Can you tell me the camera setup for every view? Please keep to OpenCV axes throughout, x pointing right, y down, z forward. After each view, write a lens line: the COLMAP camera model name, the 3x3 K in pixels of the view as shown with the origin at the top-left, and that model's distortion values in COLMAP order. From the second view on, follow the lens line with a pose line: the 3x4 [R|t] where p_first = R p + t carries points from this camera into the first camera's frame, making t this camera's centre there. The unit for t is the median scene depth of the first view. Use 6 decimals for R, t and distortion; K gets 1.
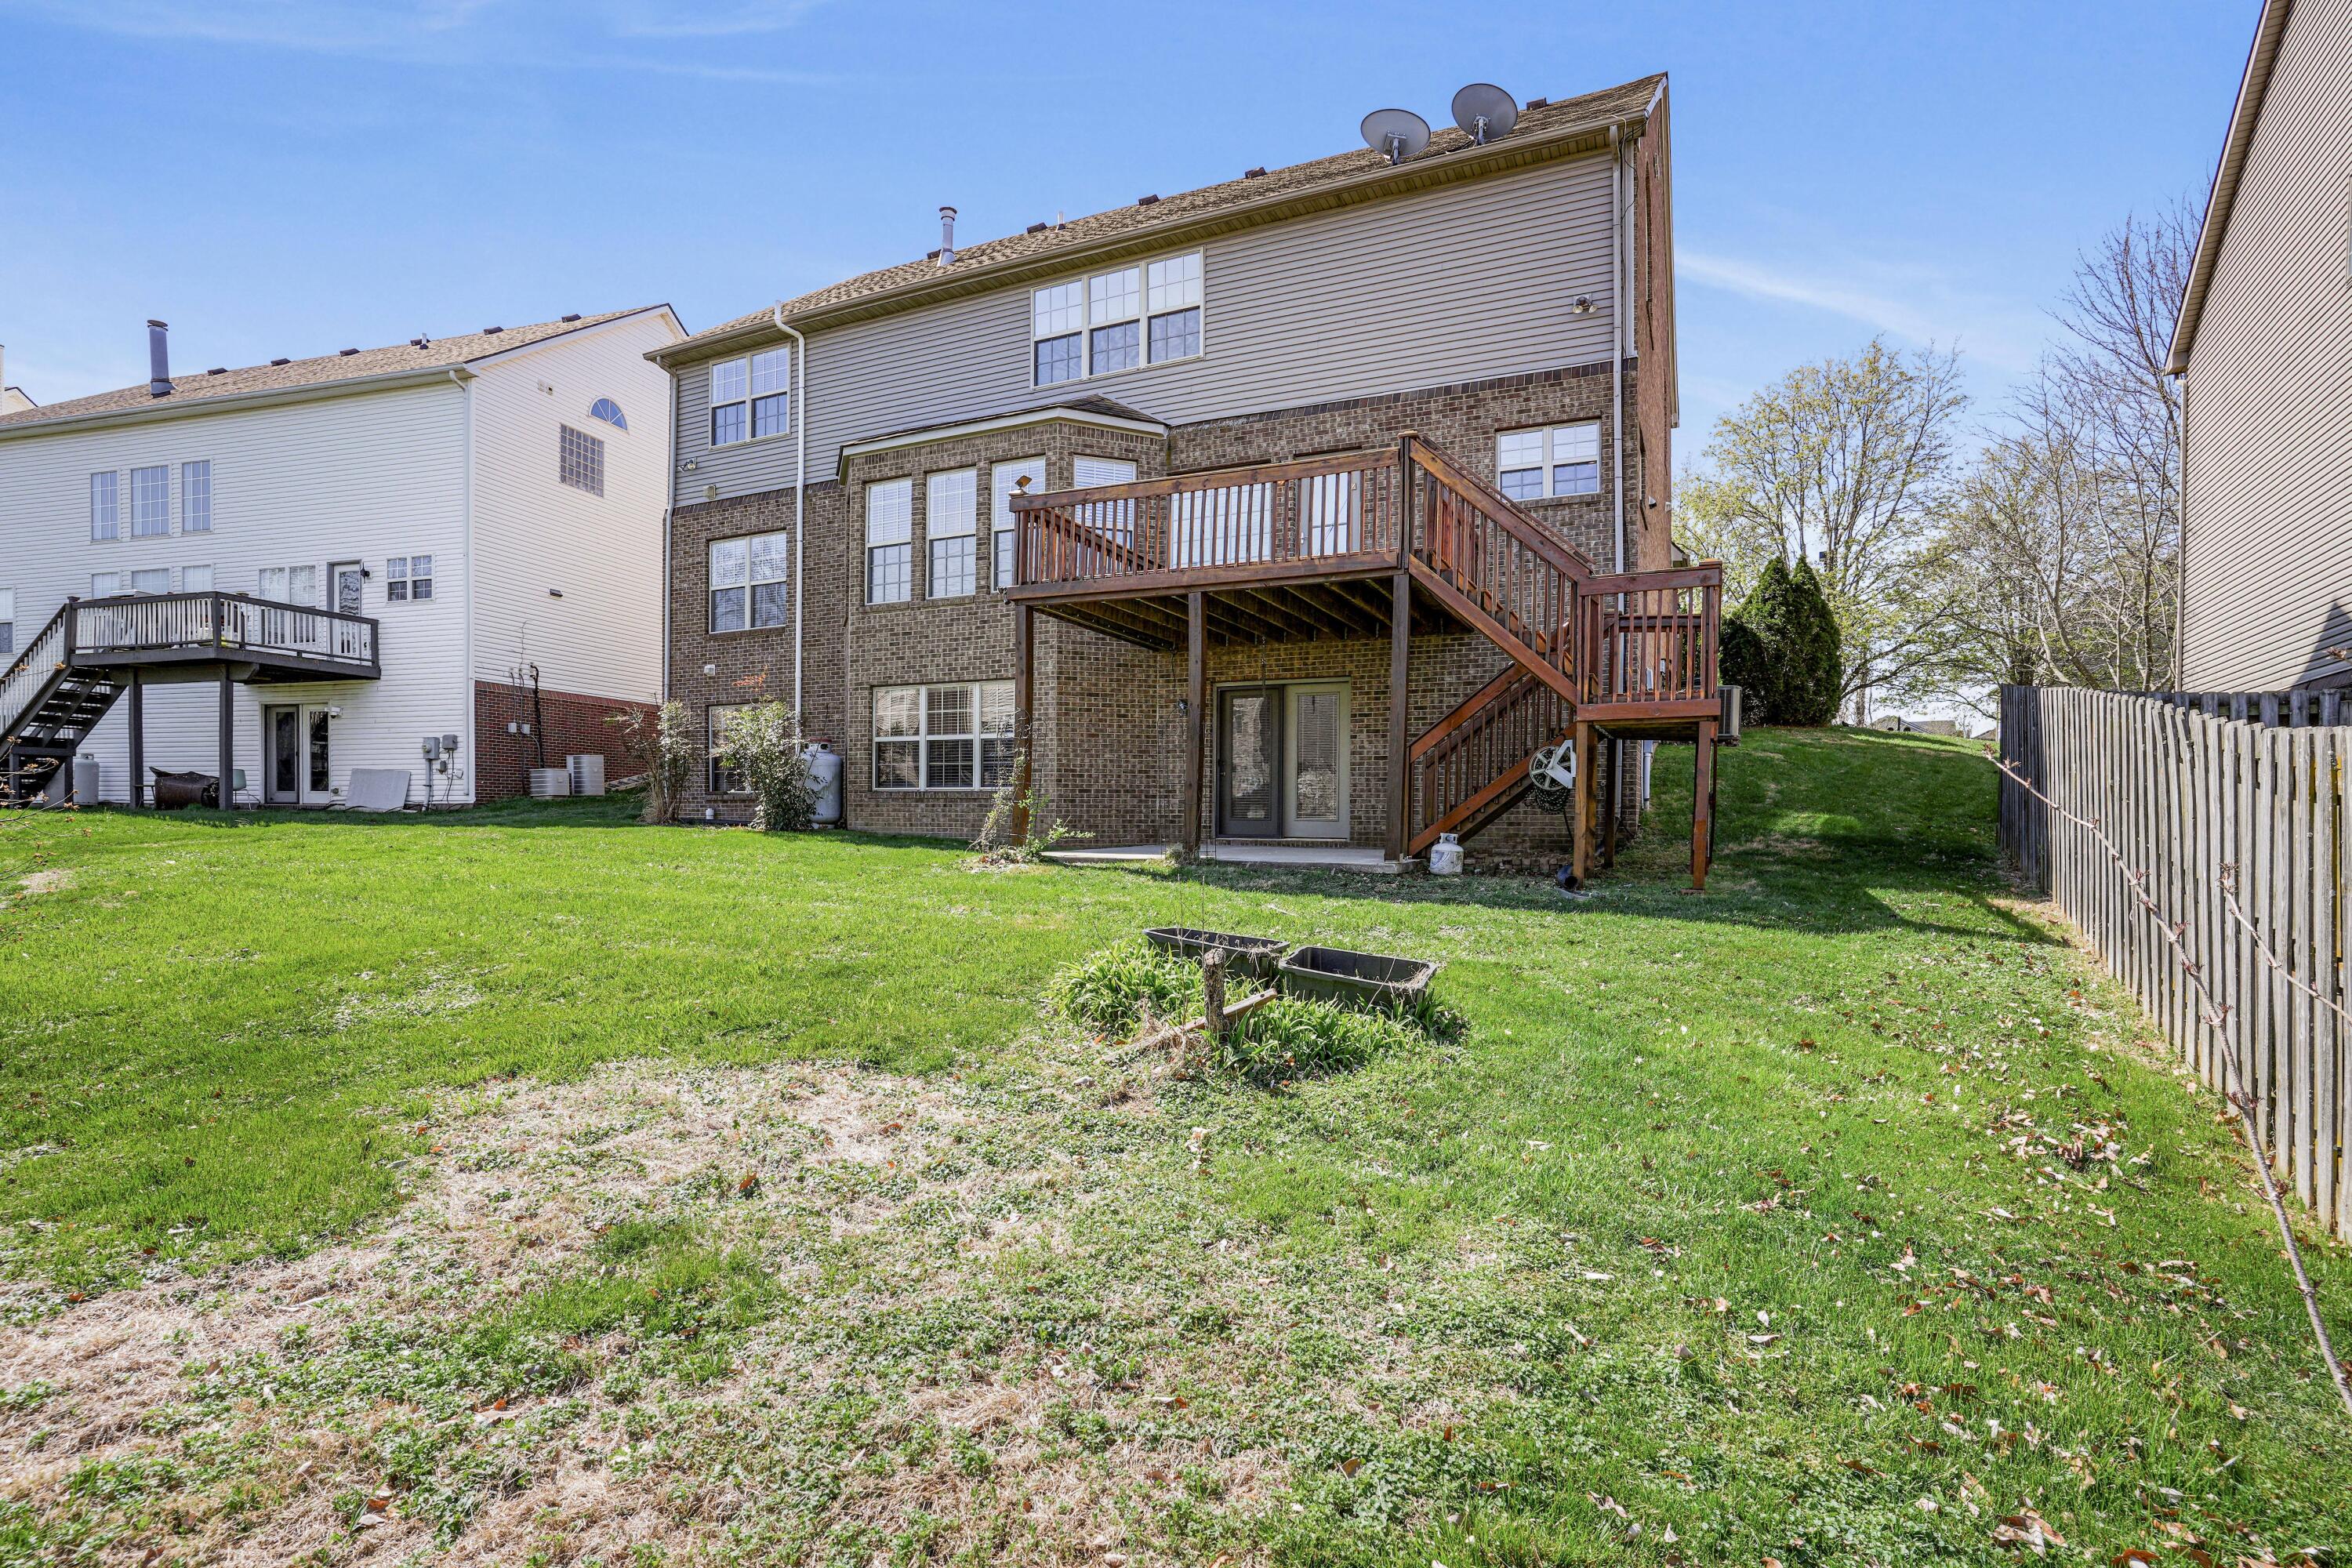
lens RADIAL K [[1158.0, 0, 1176.2], [0, 1158.0, 813.1], [0, 0, 1]] dist [-0.002187, 0.000166]
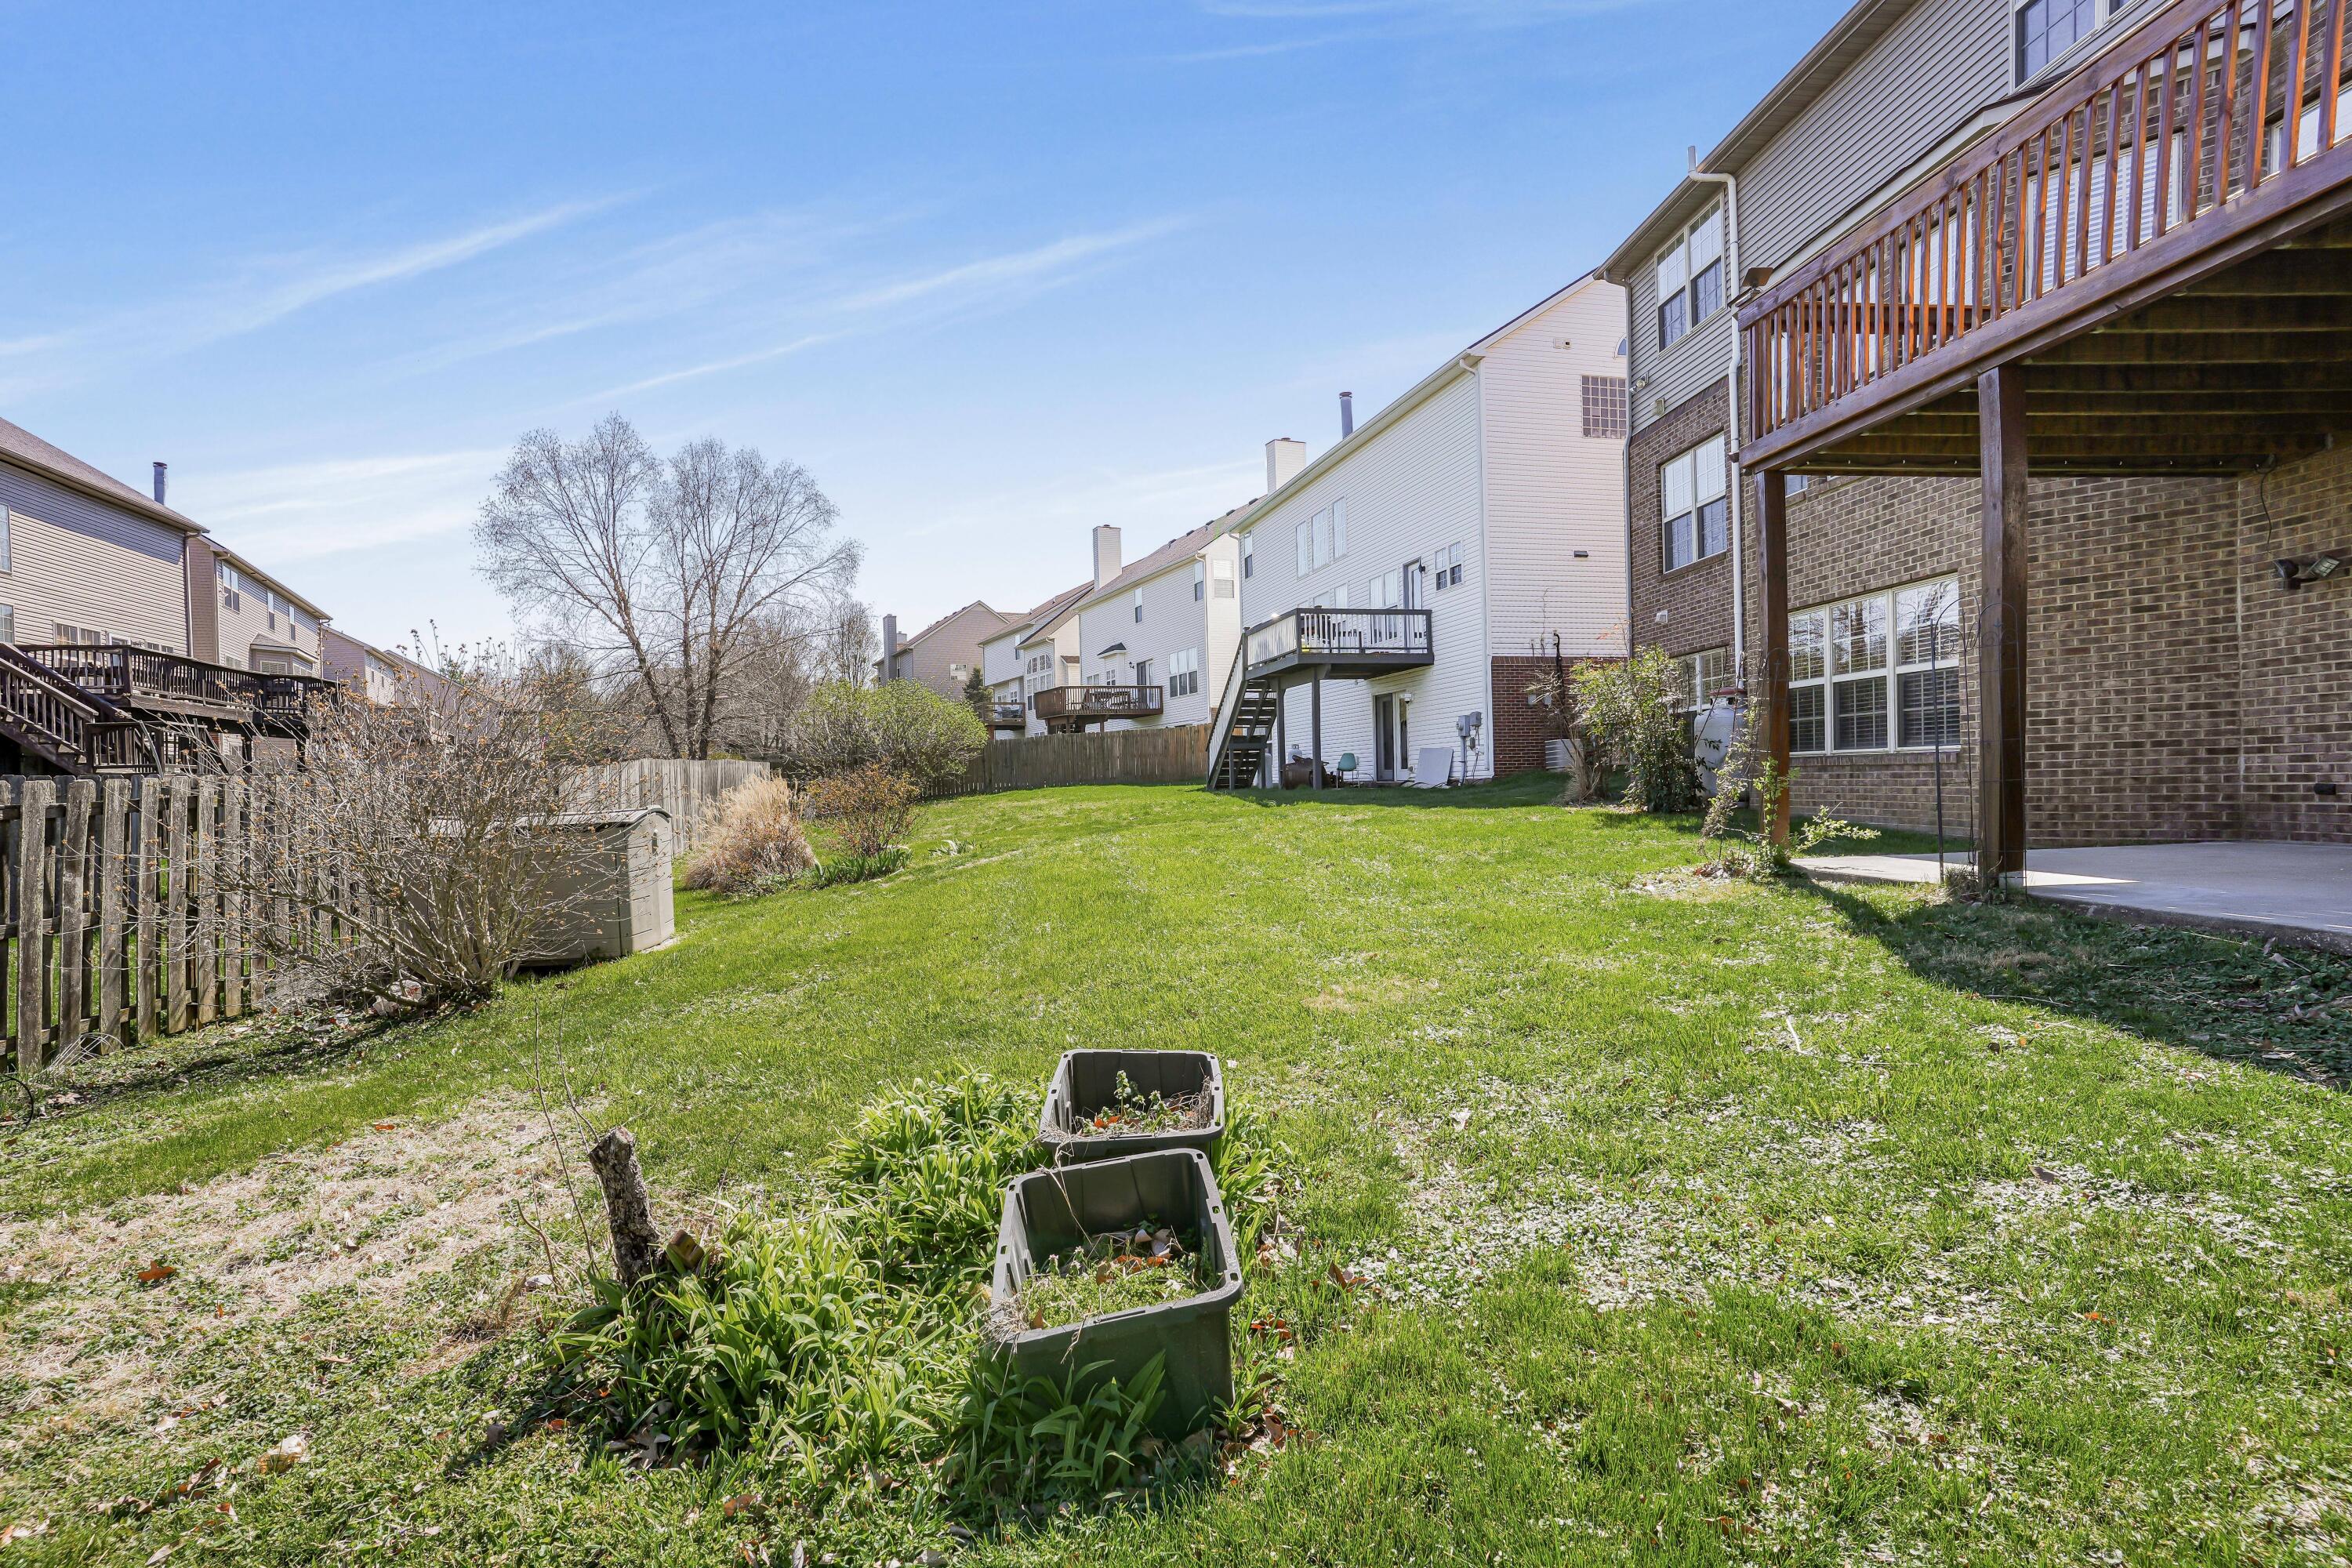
lens RADIAL K [[1204.0, 0, 1176.2], [0, 1204.0, 773.4], [0, 0, 1]] dist [0.000074, 0.000430]
pose [[0.500992, -0.023210, -0.865141, 0.184942], [0.028070, 0.999550, -0.010561, -0.009947], [0.864997, -0.018994, 0.501418, 0.257006]]
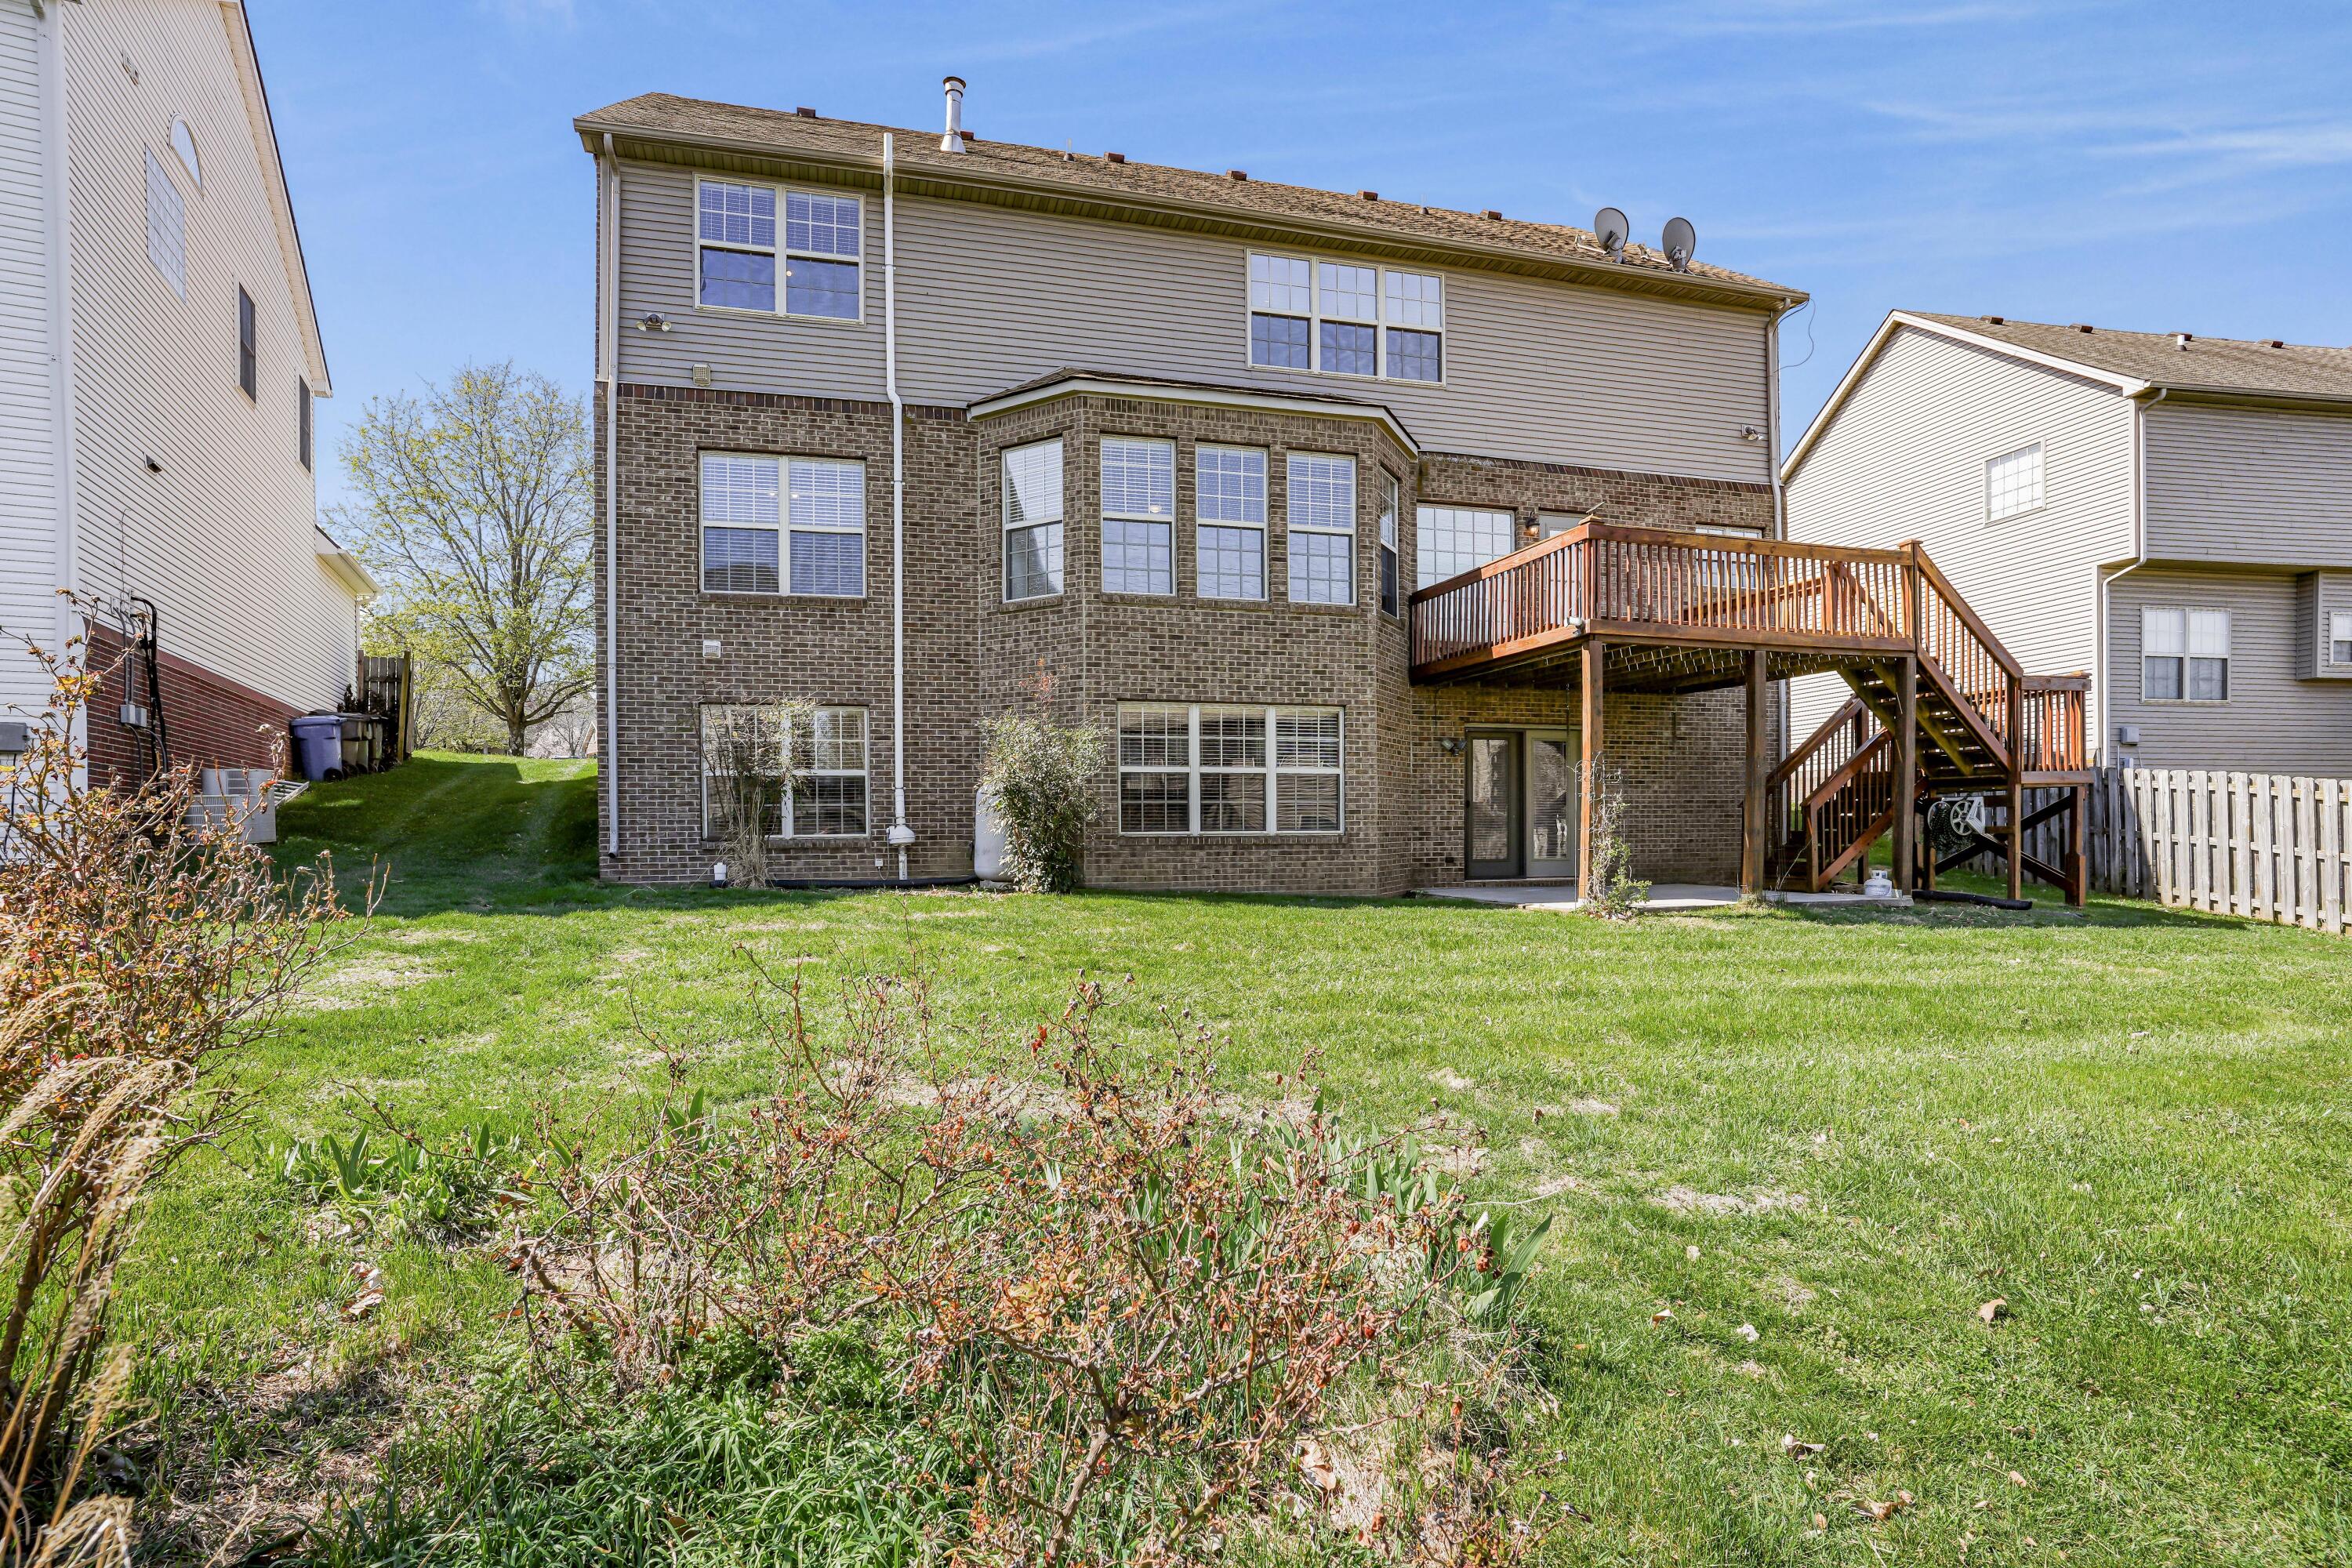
lens RADIAL K [[1181.8, 0, 1176.6], [0, 1181.8, 838.6], [0, 0, 1]] dist [0.015365, 0.000286]
pose [[0.741445, -0.009794, 0.670942, -0.678845], [0.012840, 0.999917, 0.000407, -0.014990], [-0.670891, 0.008314, 0.741509, 0.347227]]
